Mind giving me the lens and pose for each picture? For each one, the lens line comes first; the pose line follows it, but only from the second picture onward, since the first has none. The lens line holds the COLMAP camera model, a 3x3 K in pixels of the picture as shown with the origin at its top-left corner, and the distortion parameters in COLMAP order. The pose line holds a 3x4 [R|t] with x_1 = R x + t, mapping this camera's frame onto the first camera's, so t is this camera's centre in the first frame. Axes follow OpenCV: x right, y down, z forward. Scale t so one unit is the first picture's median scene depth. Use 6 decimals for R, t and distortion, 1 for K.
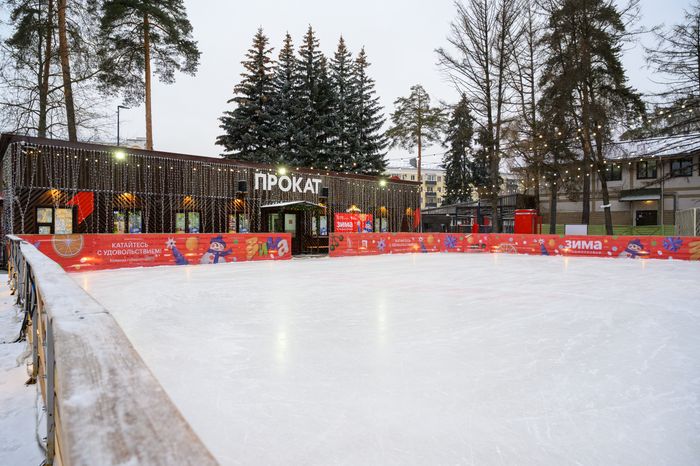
lens RADIAL K [[482.2, 0, 350.0], [0, 482.2, 233.0], [0, 0, 1]] dist [-0.003866, -0.000176]
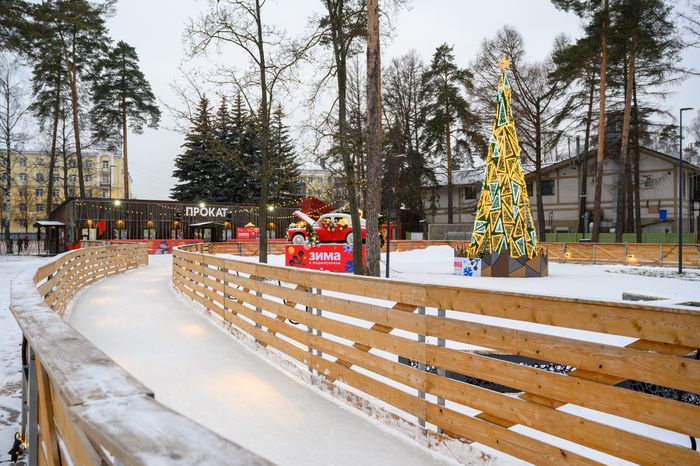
lens RADIAL K [[635.2, 0, 350.0], [0, 635.2, 233.0], [0, 0, 1]] dist [0.005393, 0.002448]
pose [[0.999389, -0.003078, -0.034815, 0.441442], [0.002699, 0.999937, -0.010922, 0.002978], [0.034846, 0.010822, 0.999334, -1.209394]]
